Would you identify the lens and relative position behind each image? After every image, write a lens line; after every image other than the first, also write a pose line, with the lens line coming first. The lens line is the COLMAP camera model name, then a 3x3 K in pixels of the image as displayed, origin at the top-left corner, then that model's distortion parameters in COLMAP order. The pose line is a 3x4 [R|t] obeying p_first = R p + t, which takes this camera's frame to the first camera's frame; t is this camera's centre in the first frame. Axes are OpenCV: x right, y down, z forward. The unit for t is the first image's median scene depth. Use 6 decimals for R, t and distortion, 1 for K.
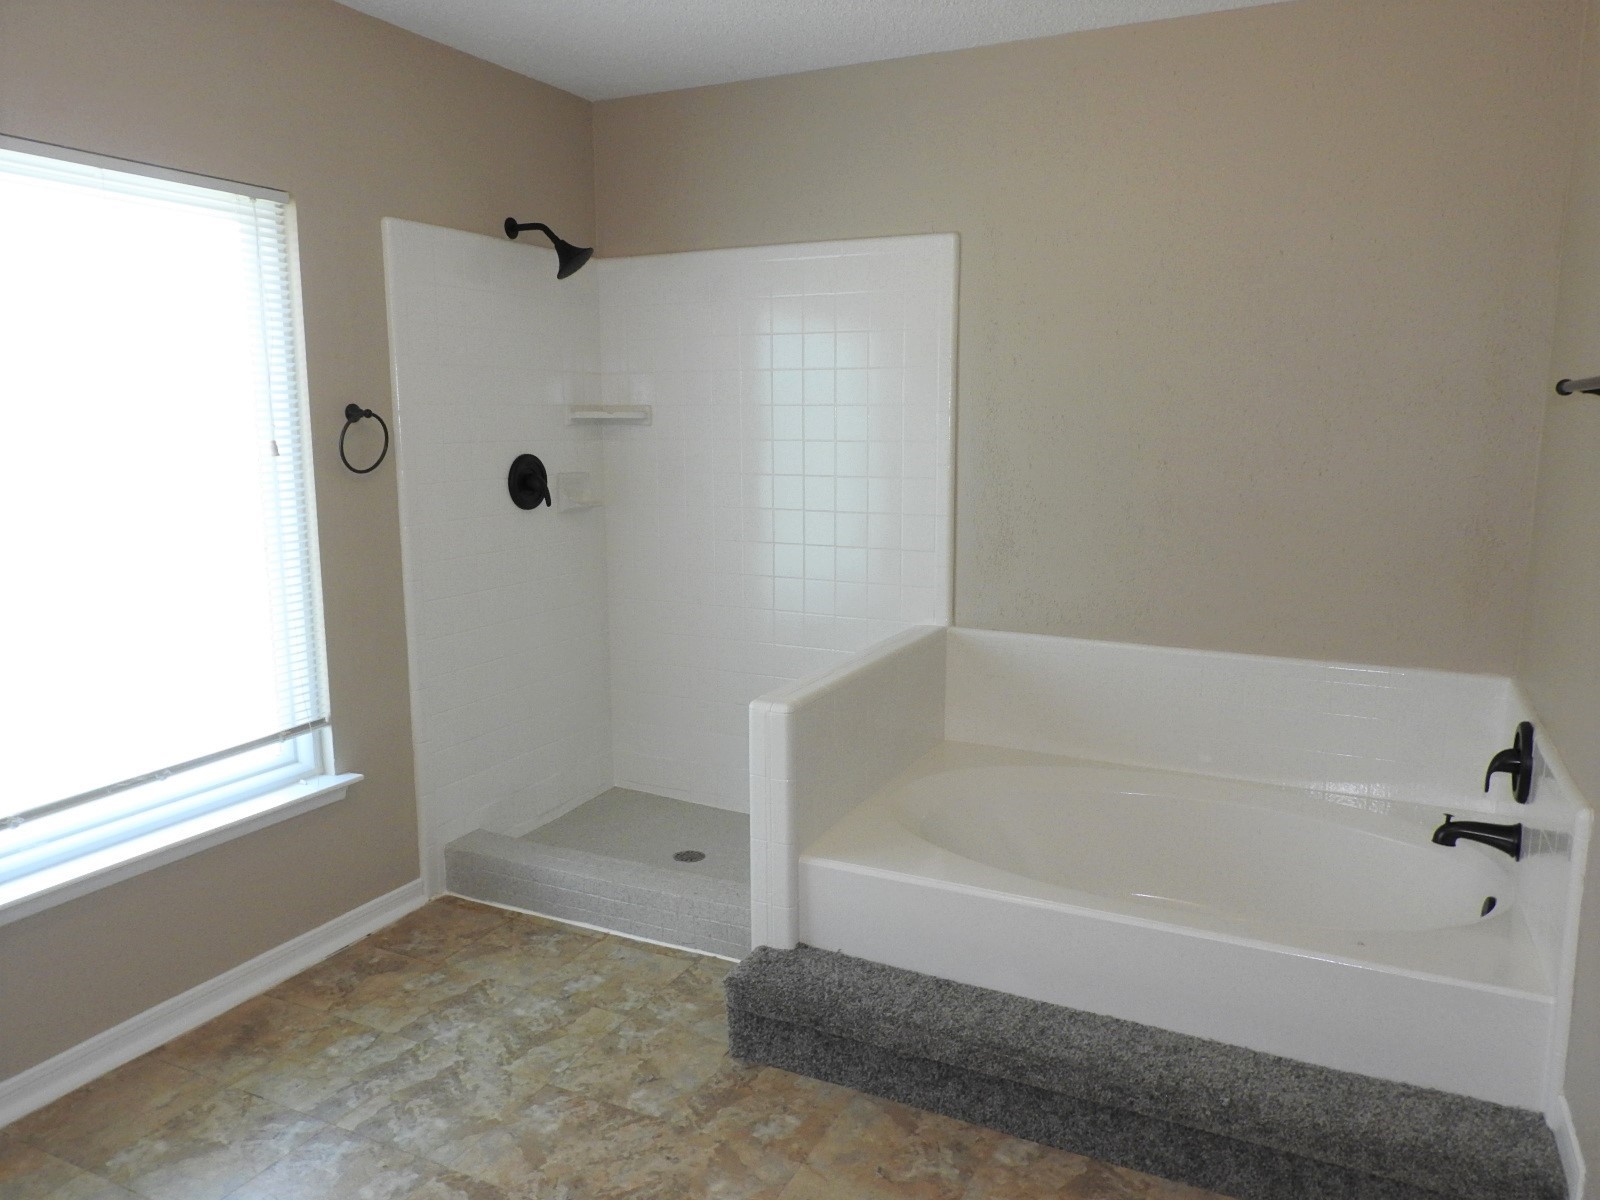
lens RADIAL K [[1148.9, 0, 802.5], [0, 1148.9, 601.0], [0, 0, 1]] dist [0.010946, -0.001331]
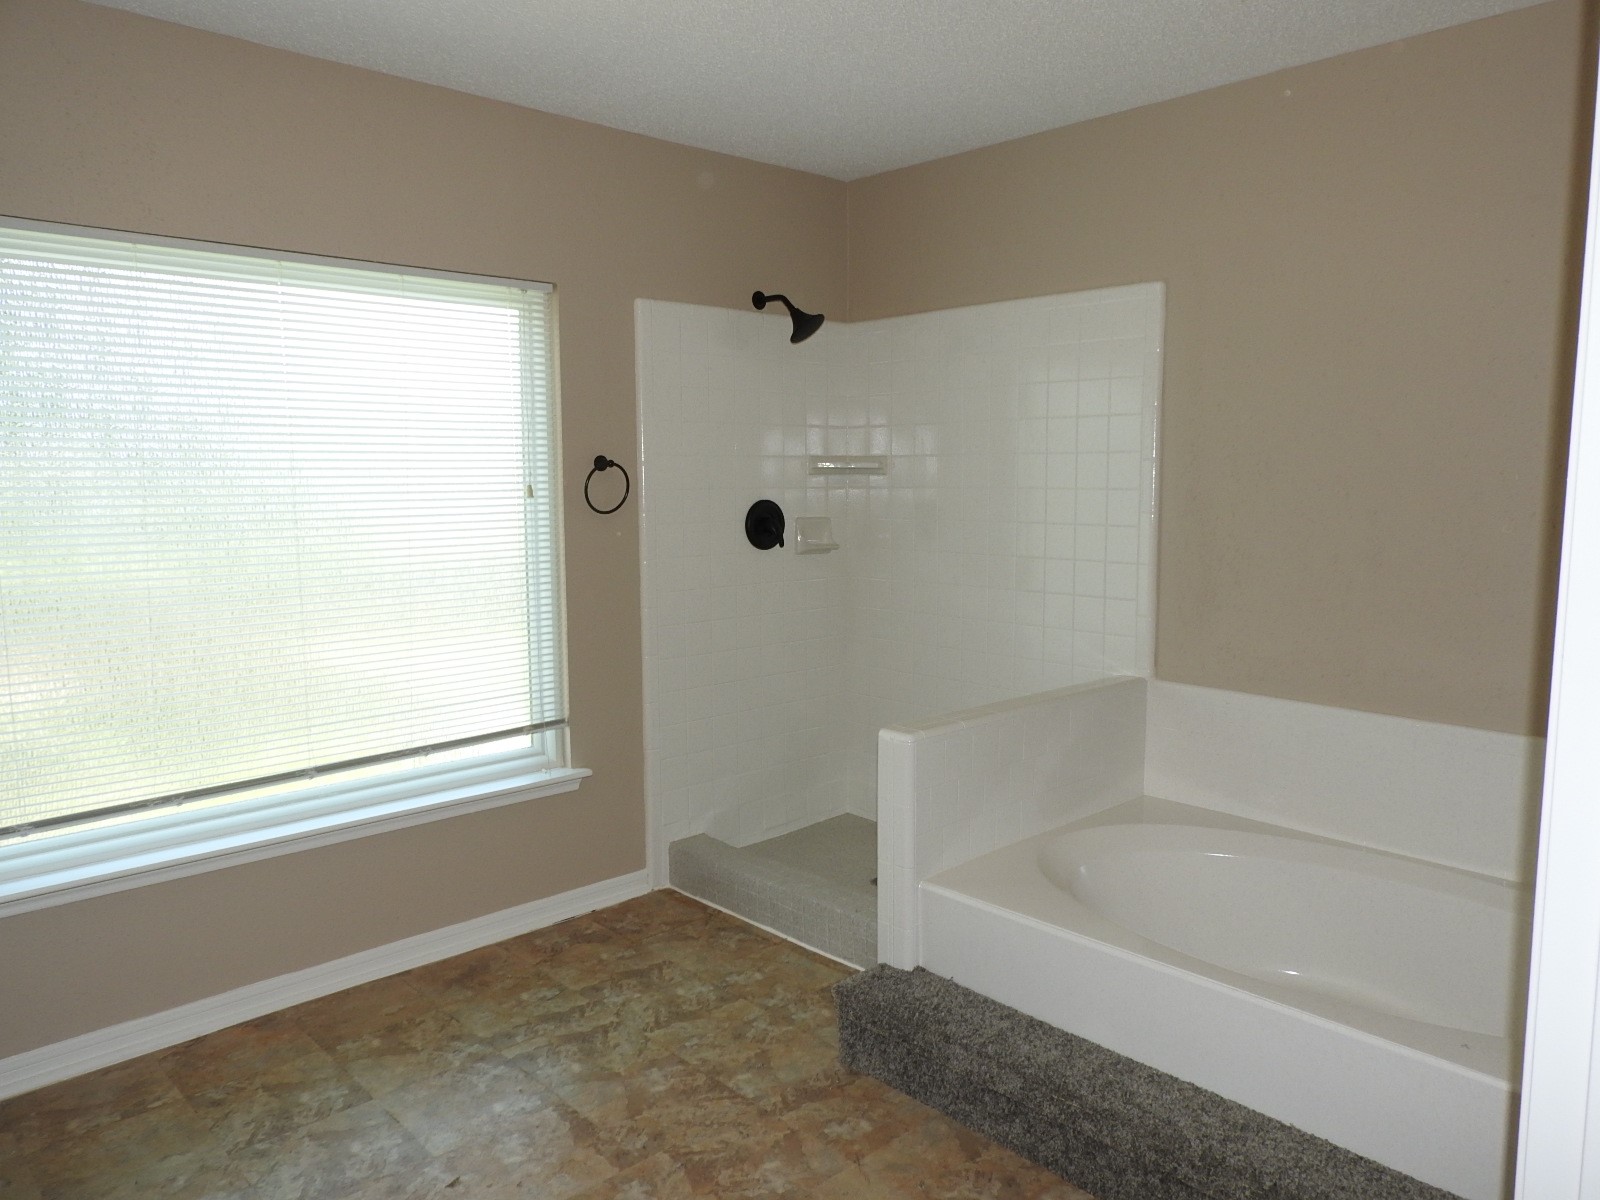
lens RADIAL K [[1148.9, 0, 802.5], [0, 1148.9, 601.0], [0, 0, 1]] dist [0.010946, -0.001331]
pose [[0.934968, 0.038959, -0.352586, 0.258225], [-0.055405, 0.997790, -0.036669, 0.011835], [0.350378, 0.053820, 0.935061, -0.029317]]
